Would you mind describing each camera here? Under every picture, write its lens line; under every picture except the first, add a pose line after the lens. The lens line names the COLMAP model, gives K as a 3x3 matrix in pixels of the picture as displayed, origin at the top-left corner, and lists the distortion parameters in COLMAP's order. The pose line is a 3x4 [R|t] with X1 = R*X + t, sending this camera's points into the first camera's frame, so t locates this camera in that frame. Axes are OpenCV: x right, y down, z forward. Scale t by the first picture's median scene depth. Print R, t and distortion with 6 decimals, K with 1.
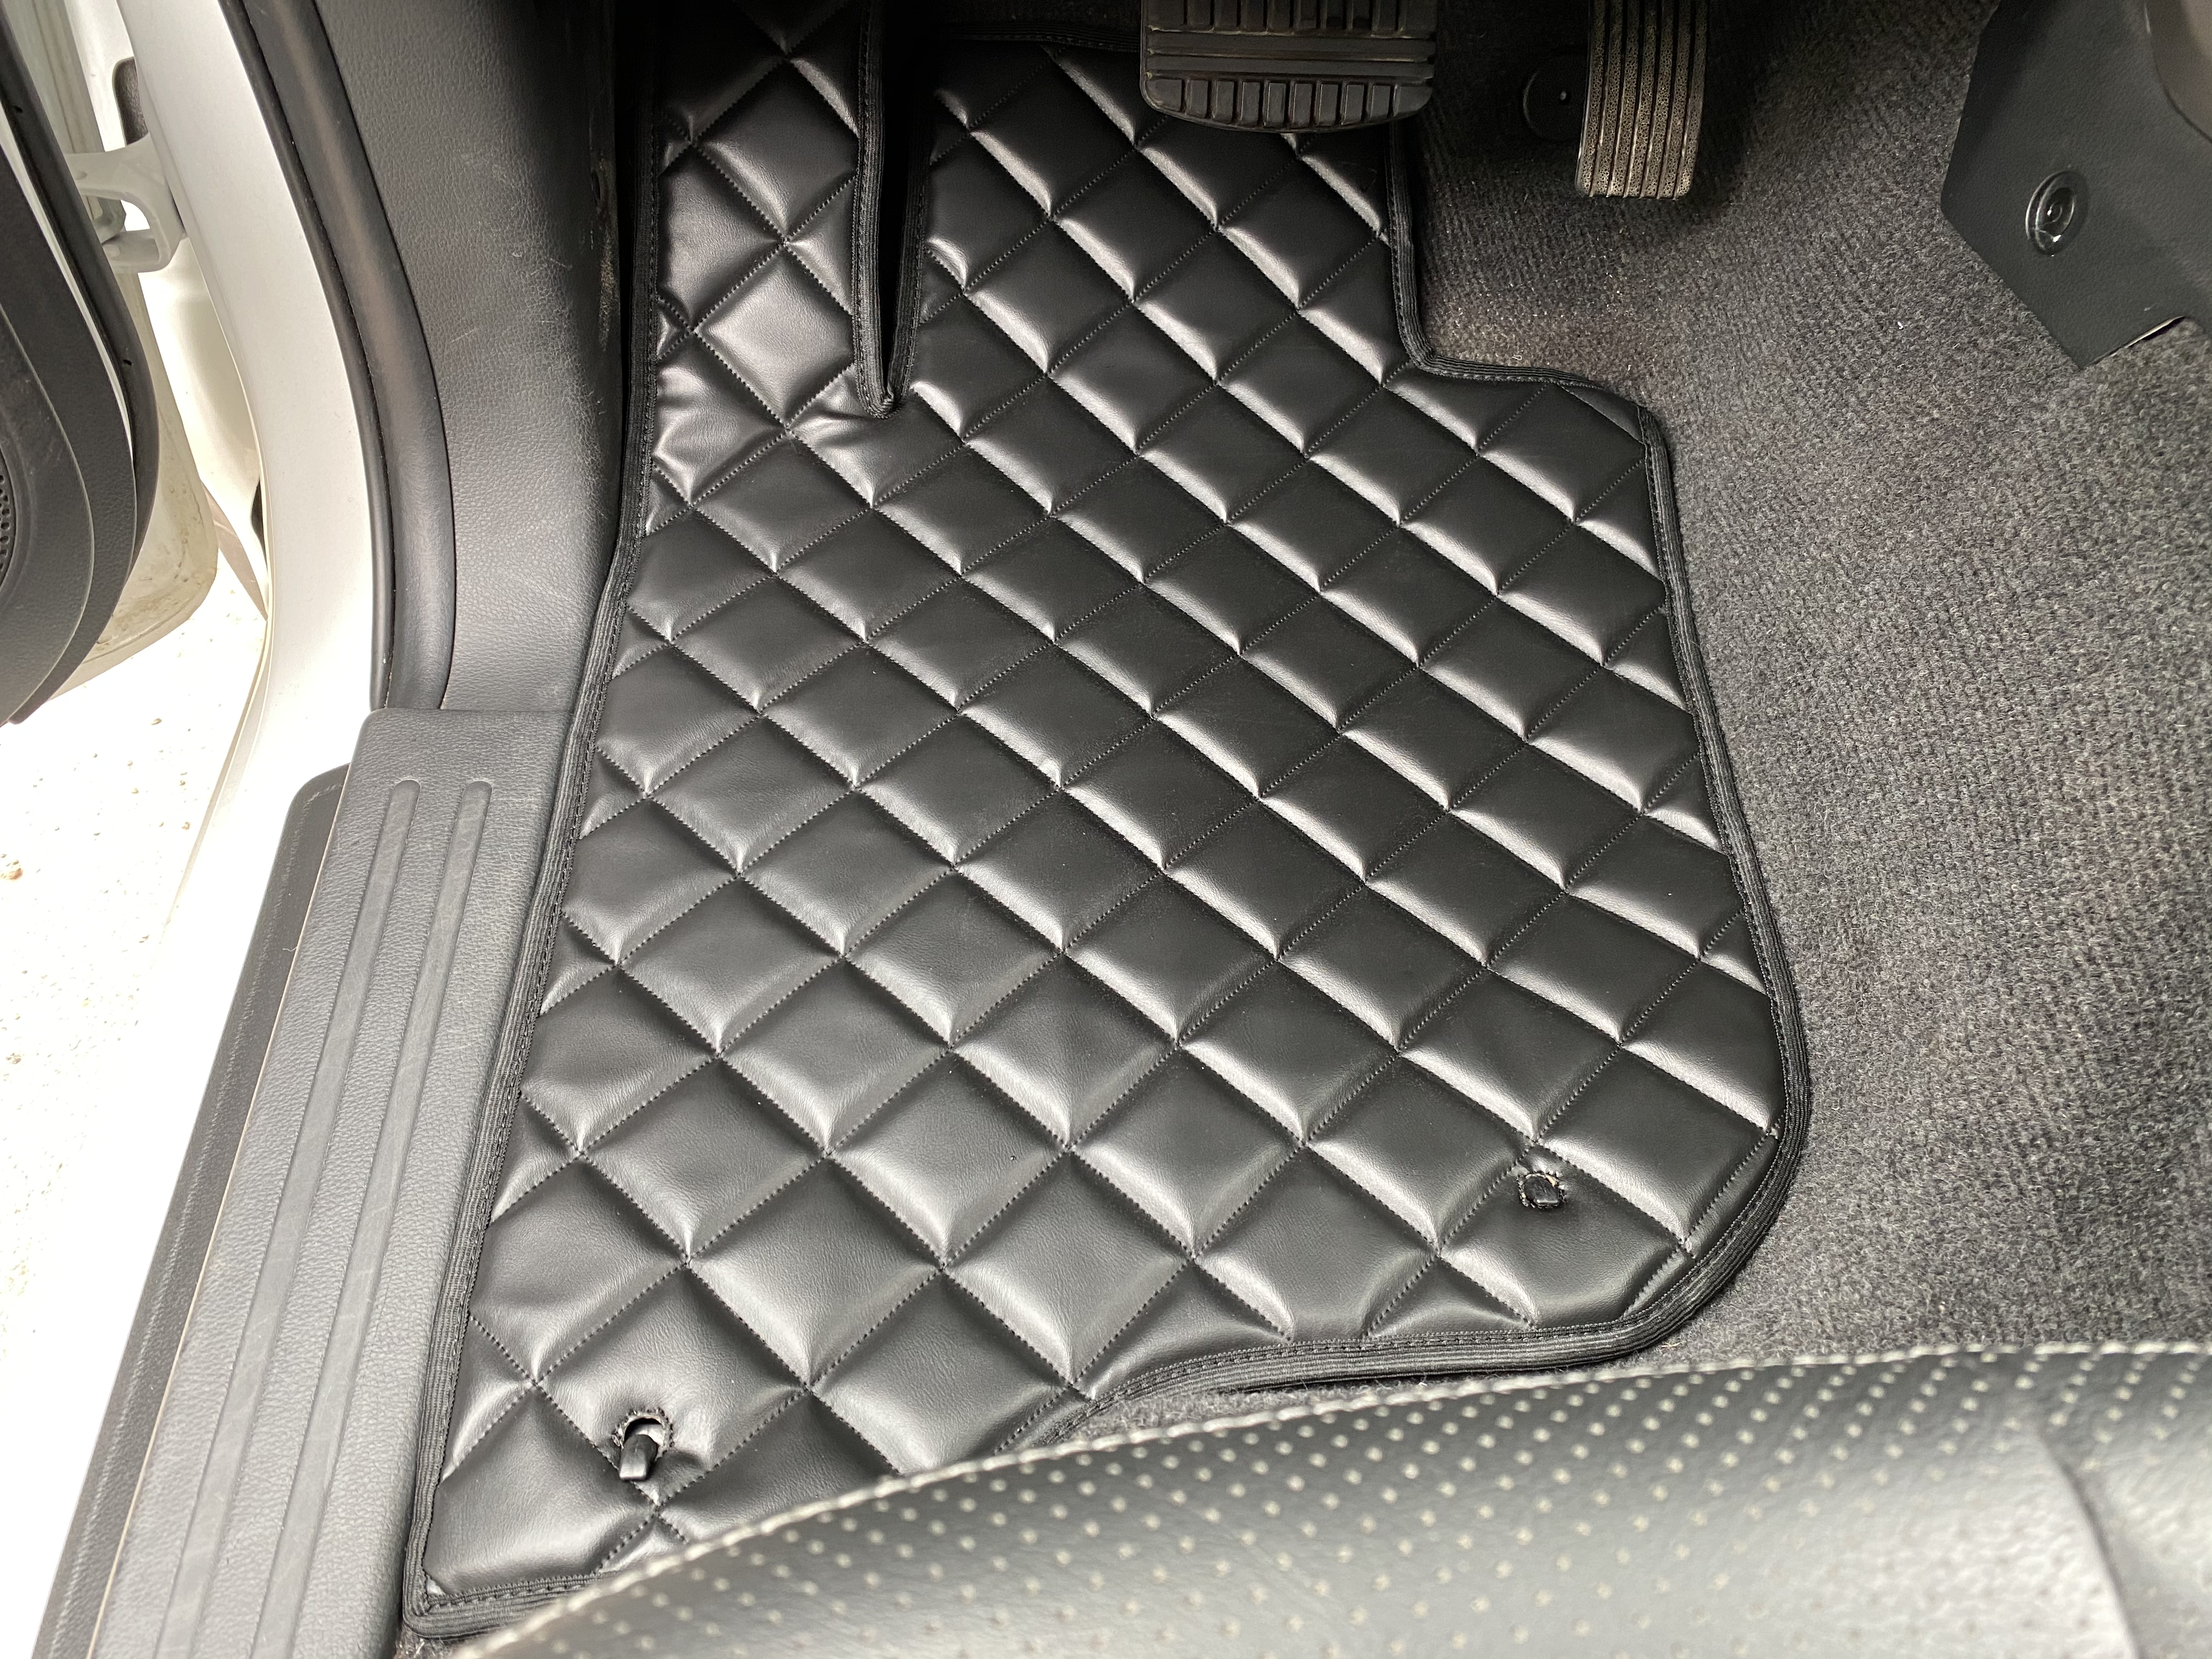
lens RADIAL K [[1719.1, 0, 1108.6], [0, 1719.1, 830.9], [0, 0, 1]] dist [0.006273, 0.001342]
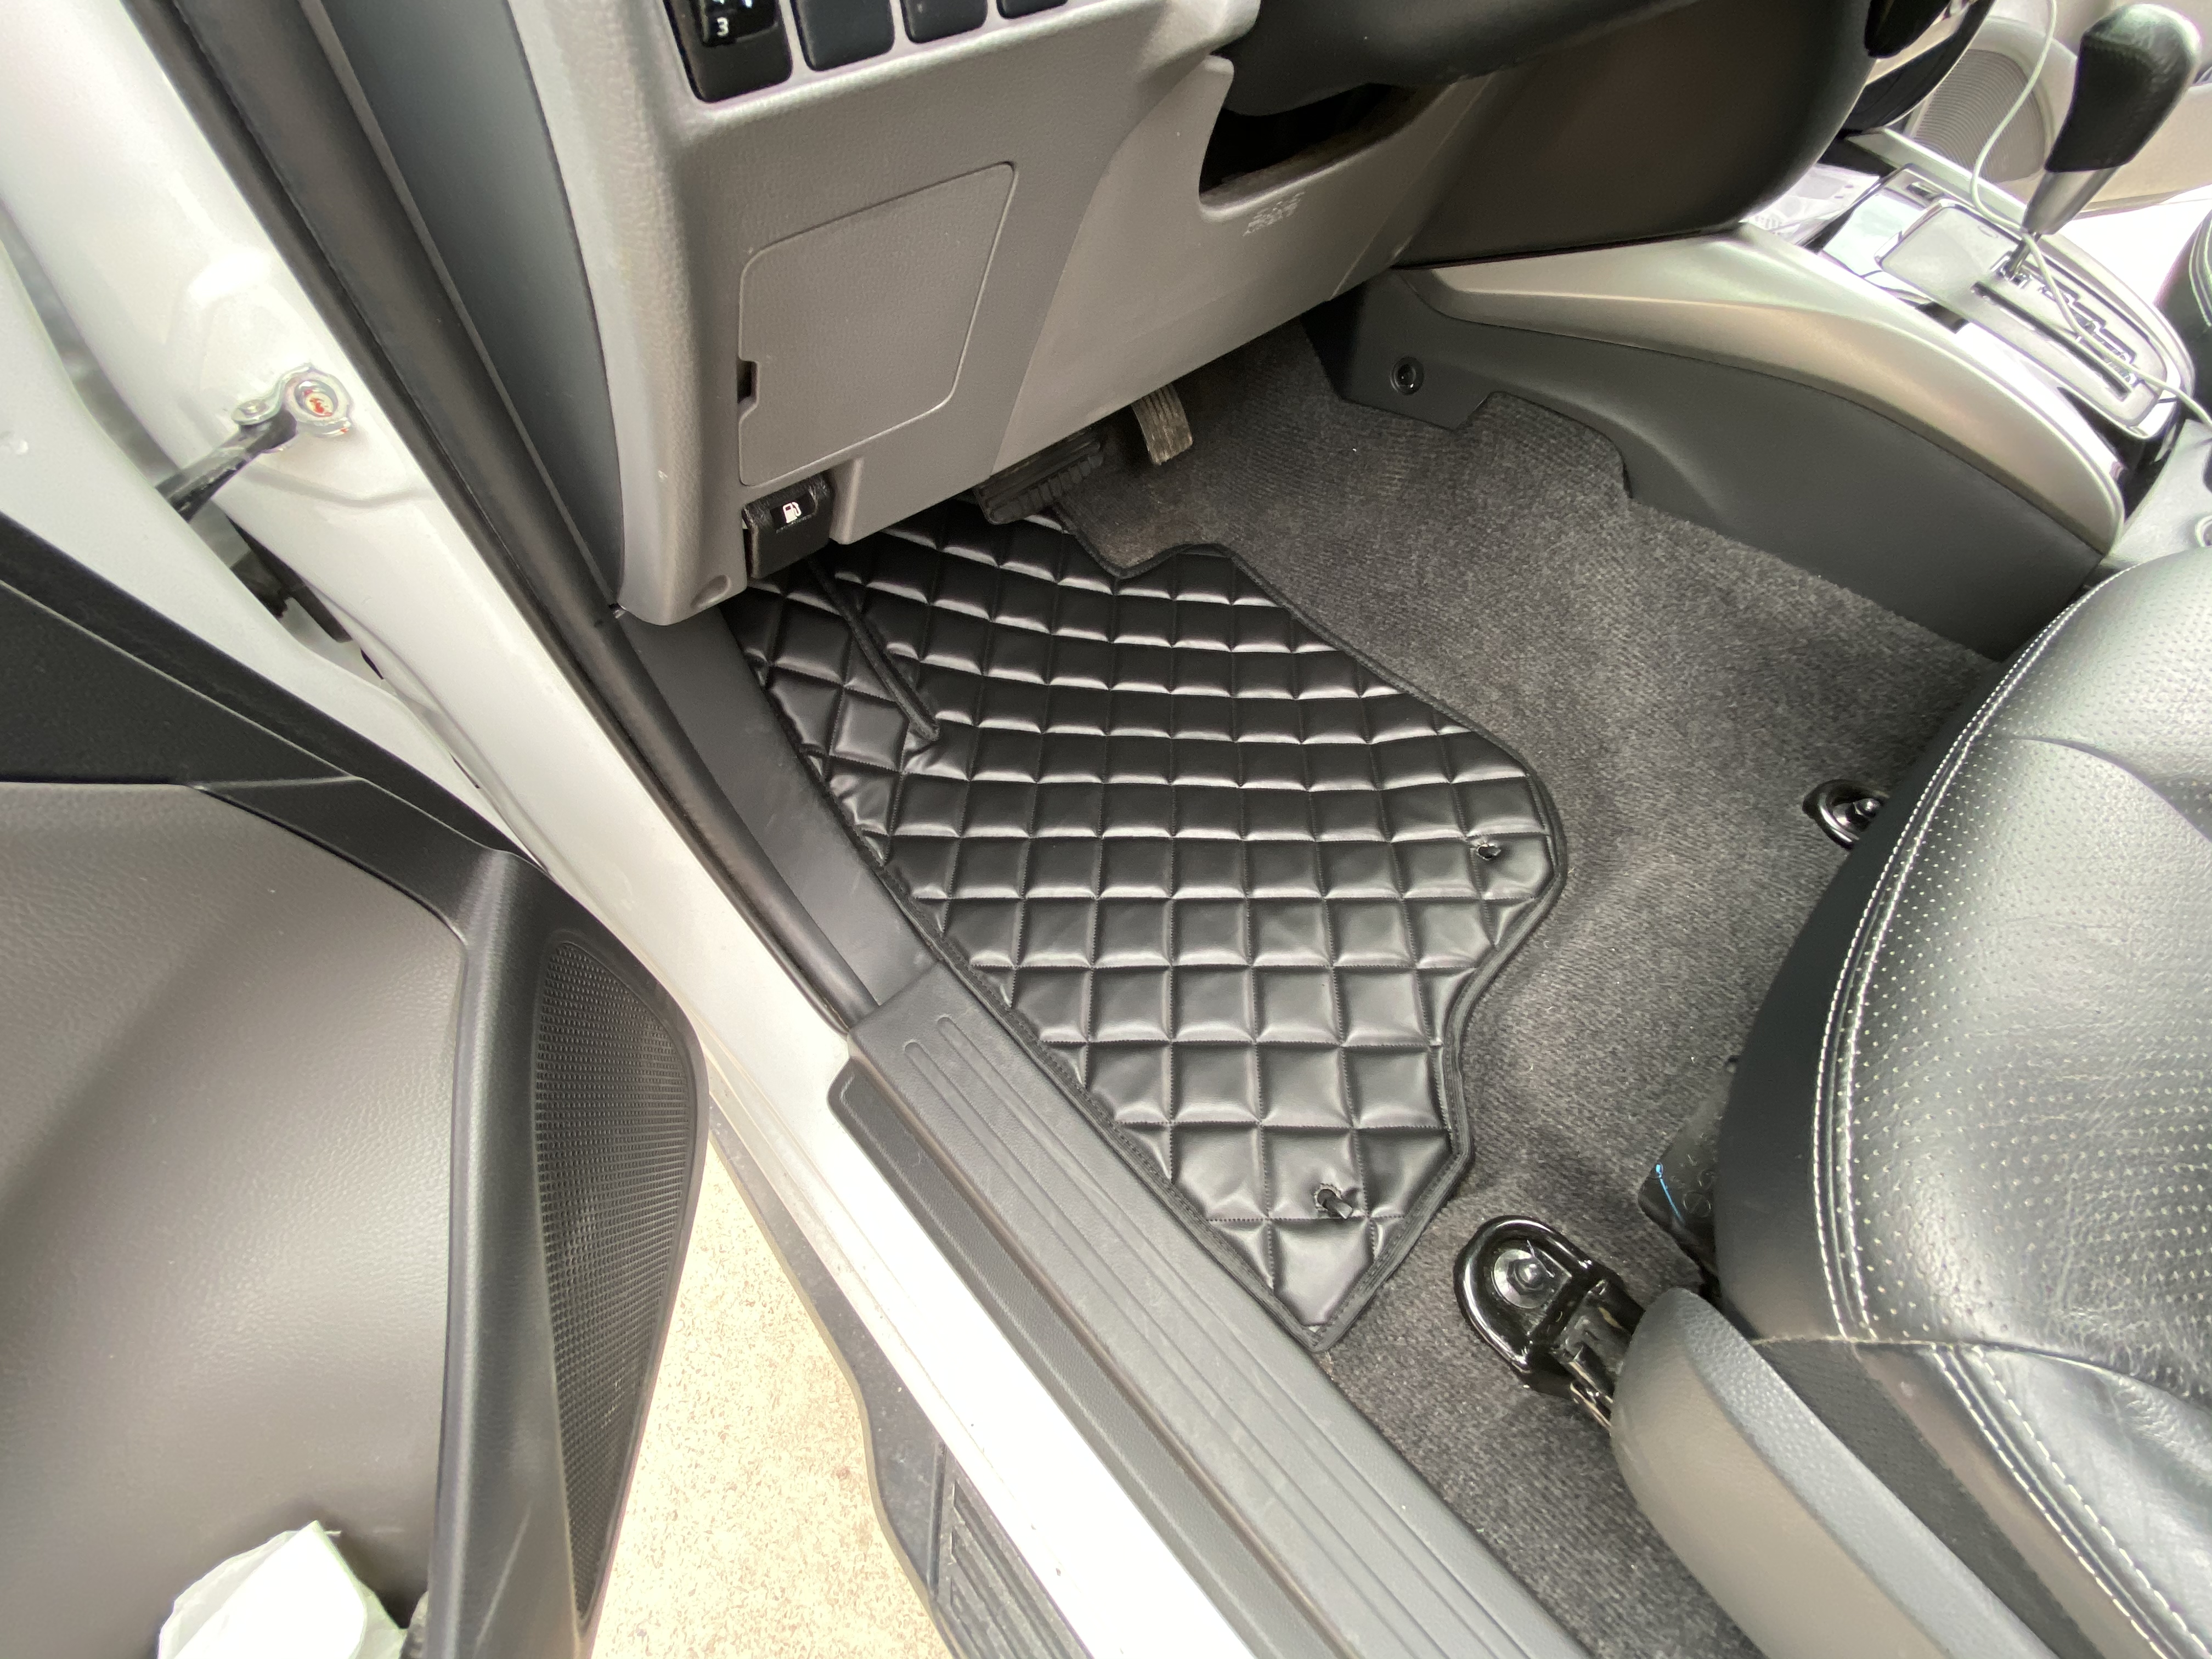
lens RADIAL K [[886.4, 0, 1100.0], [0, 886.4, 832.5], [0, 0, 1]] dist [0.017514, -0.000257]
pose [[0.755063, -0.571915, 0.320613, -0.421102], [0.562695, 0.816243, 0.130849, -0.213800], [-0.336533, 0.081608, 0.938129, 0.058132]]
